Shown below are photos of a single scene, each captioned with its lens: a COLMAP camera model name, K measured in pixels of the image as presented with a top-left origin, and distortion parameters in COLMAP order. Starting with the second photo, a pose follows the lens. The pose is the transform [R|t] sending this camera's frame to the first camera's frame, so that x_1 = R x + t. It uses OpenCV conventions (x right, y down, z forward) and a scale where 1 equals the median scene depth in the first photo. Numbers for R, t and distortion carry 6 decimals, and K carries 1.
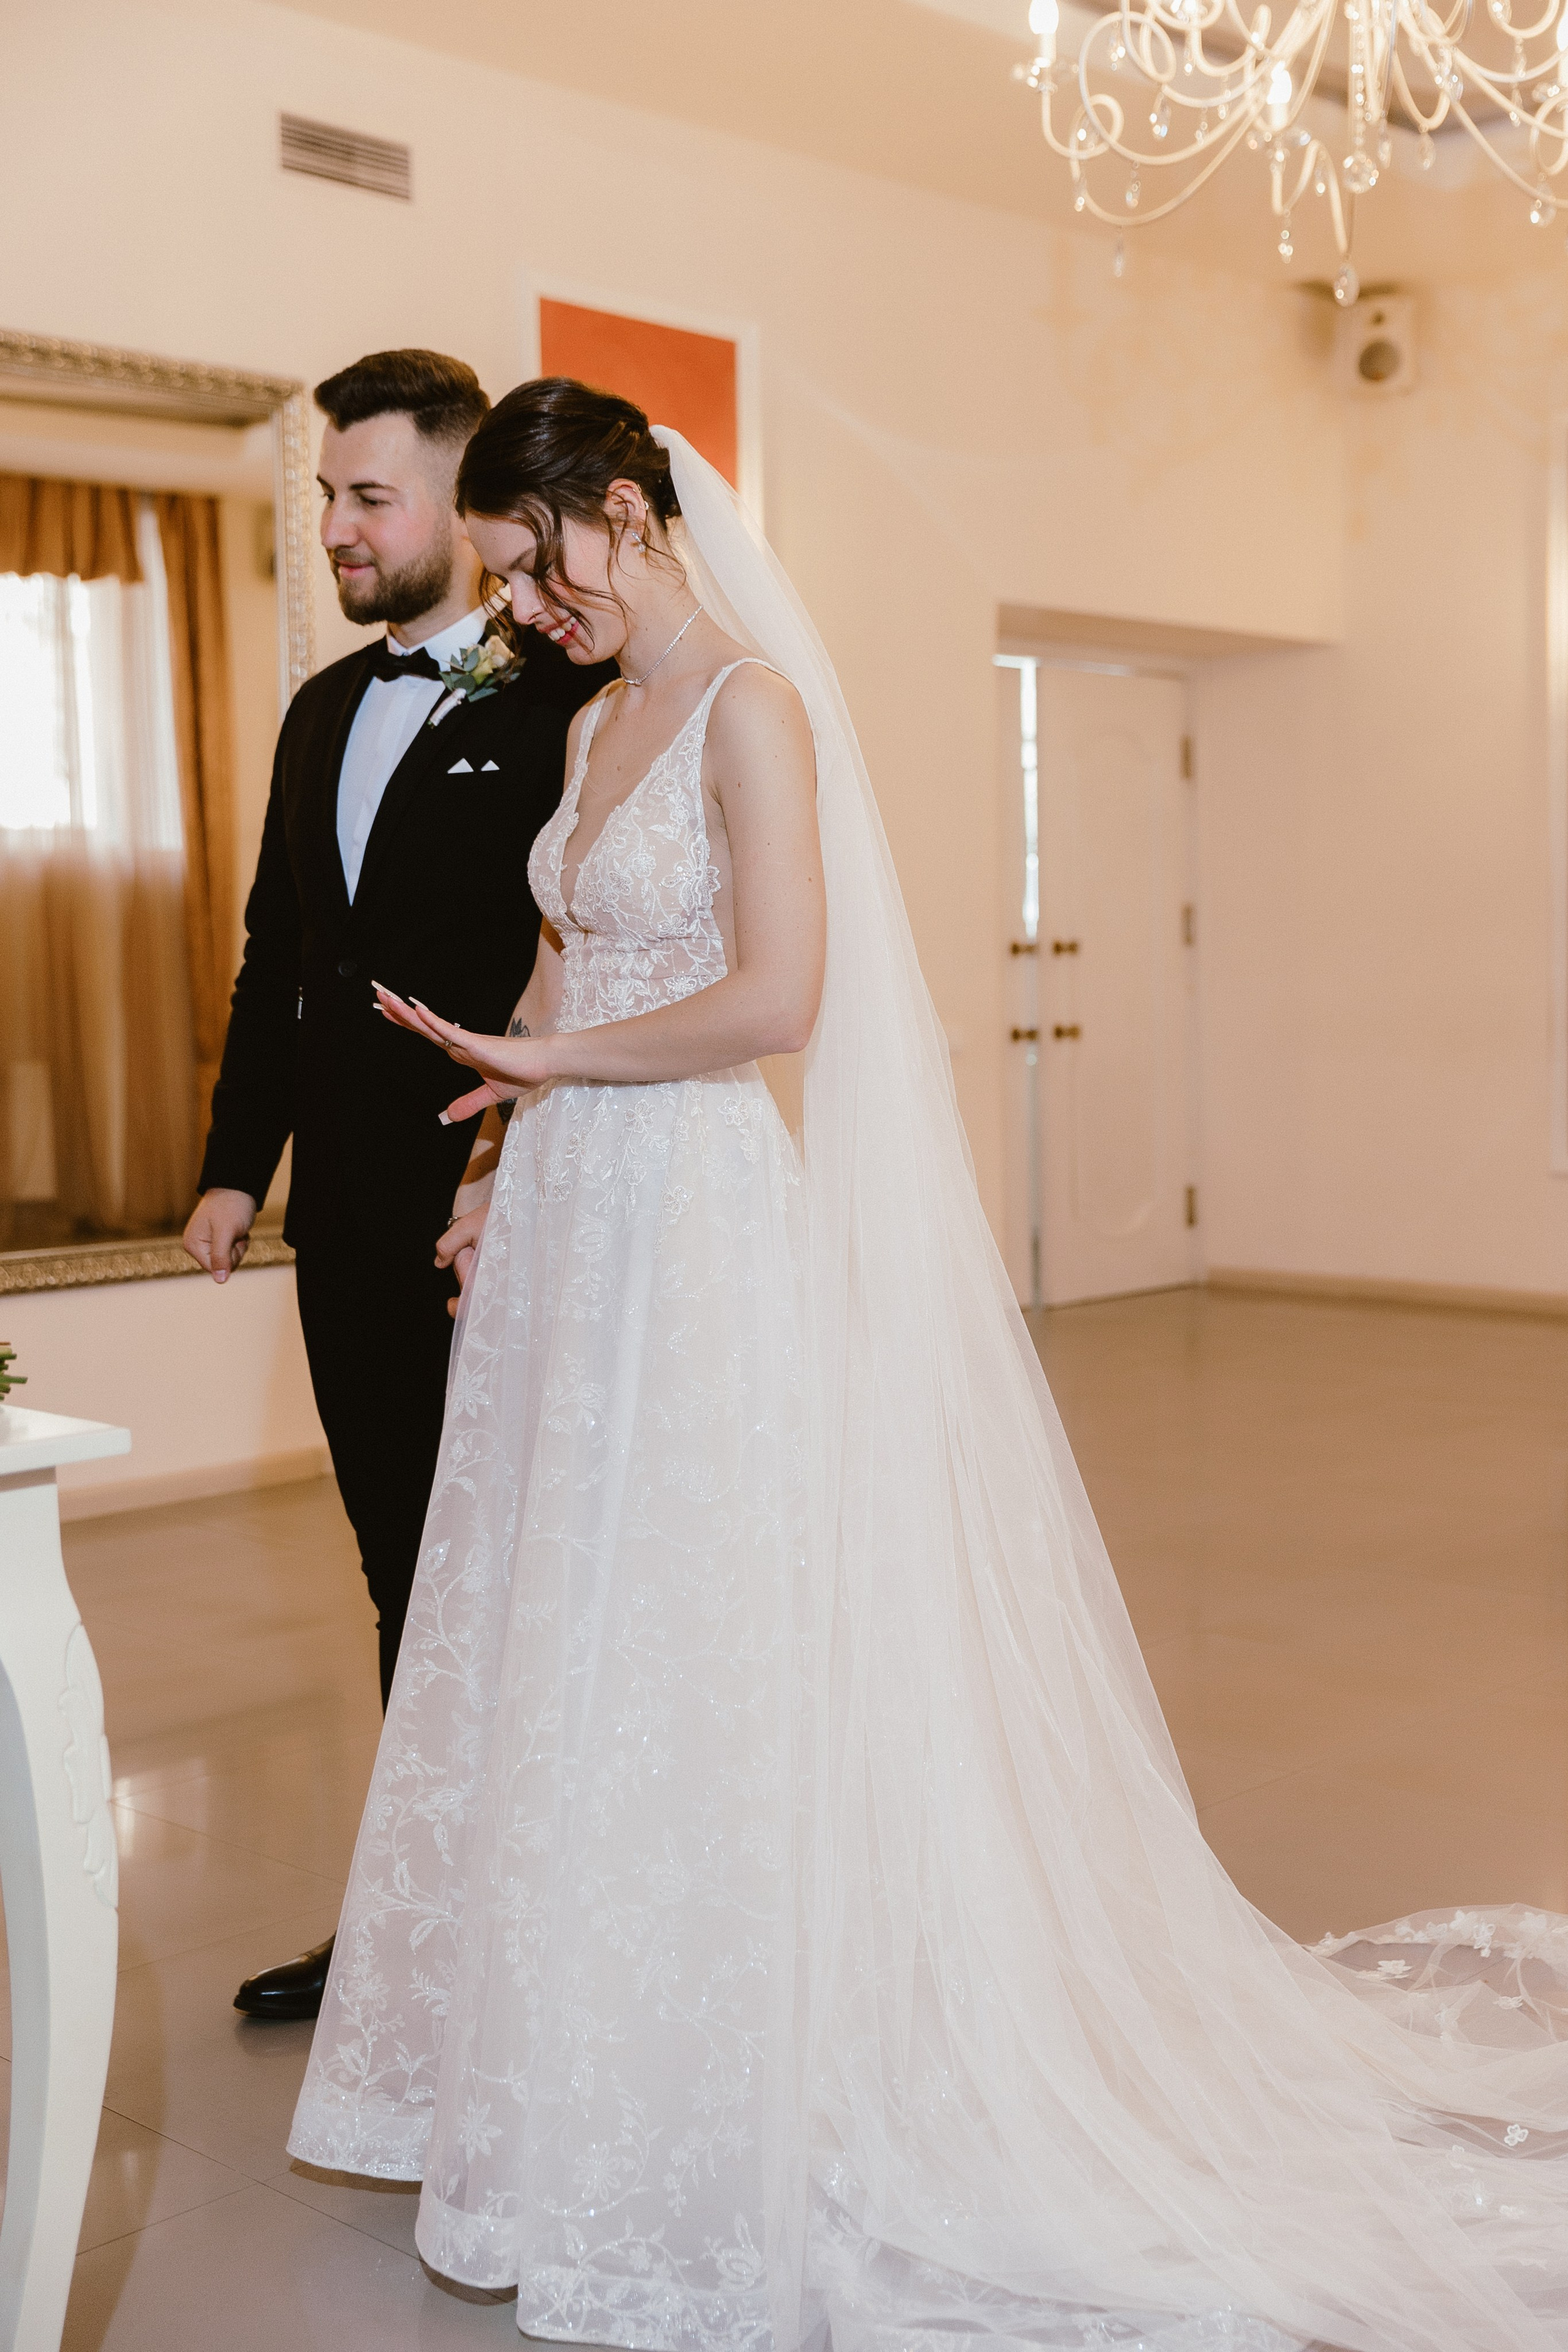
lens RADIAL K [[2806.6, 0, 784.0], [0, 2806.6, 1176.0], [0, 0, 1]] dist [-0.024543, -0.047252]
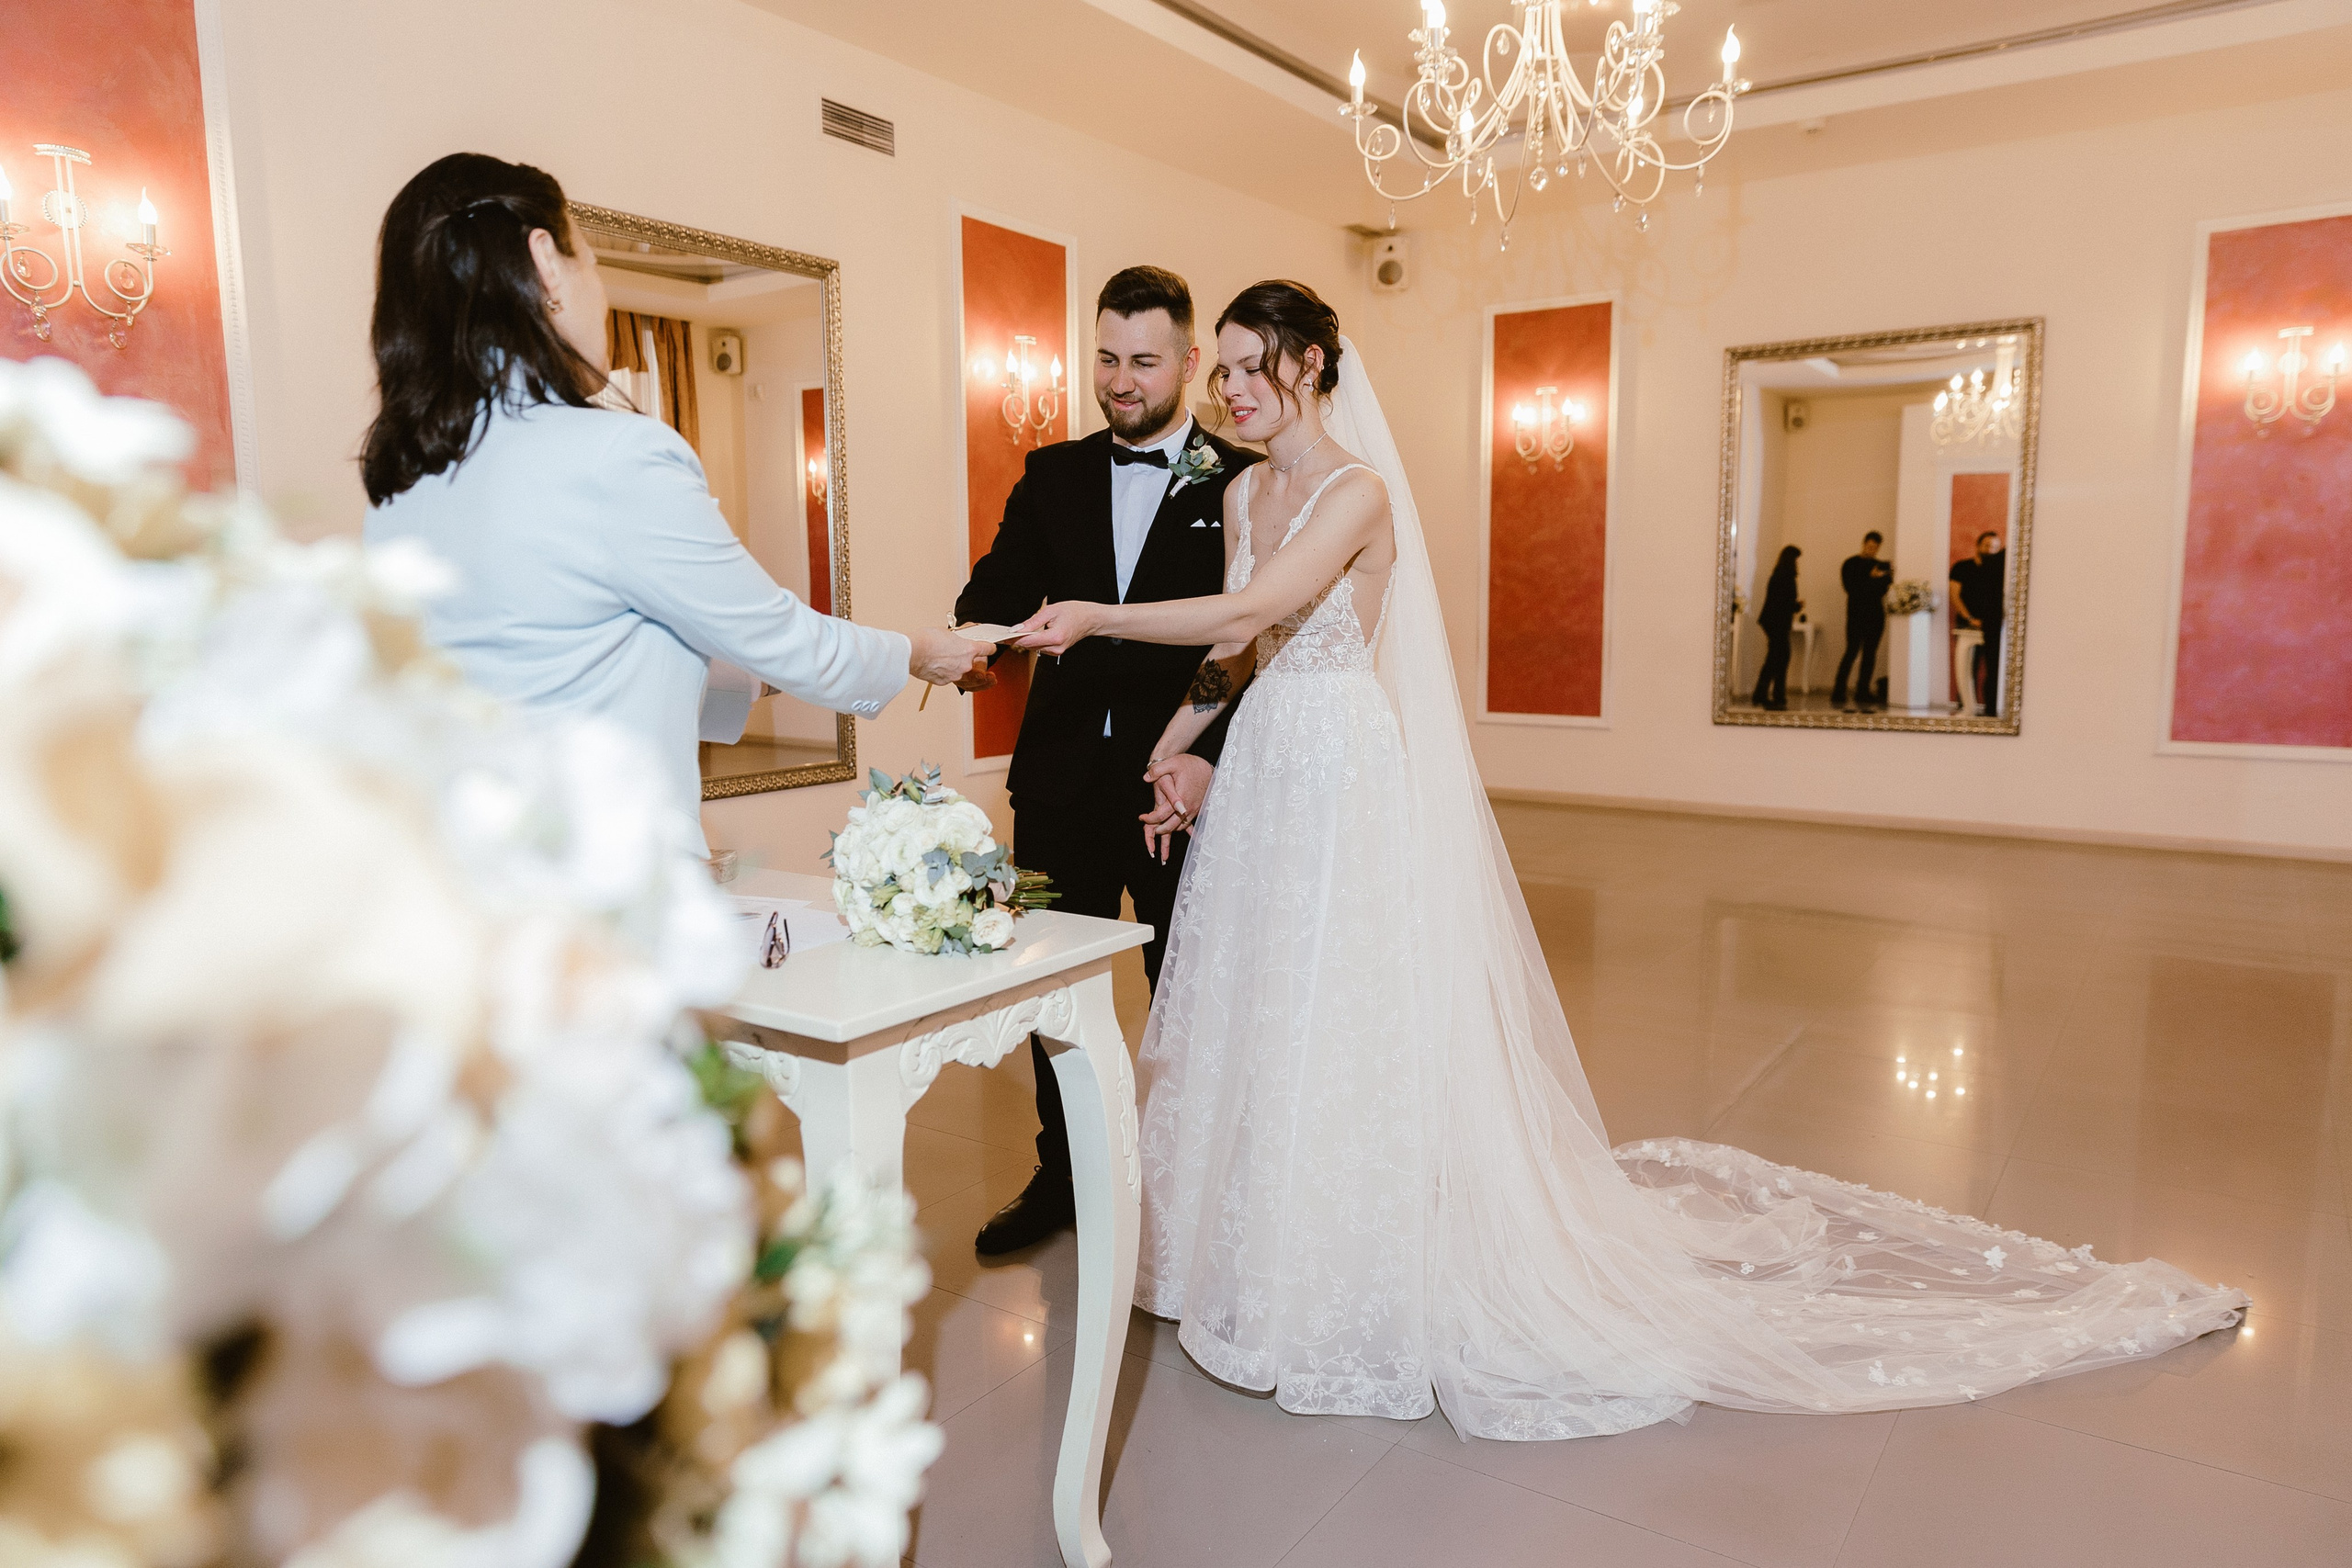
lens RADIAL K [[1557.6, 0, 1182.8], [0, 1557.6, 805.1], [0, 0, 1]] dist [0.002732, 0.000354]
pose [[0.987965, -0.009688, 0.154372, -0.113109], [0.000727, 0.998316, 0.057997, -0.011291], [-0.154674, -0.057187, 0.986309, 0.017733]]
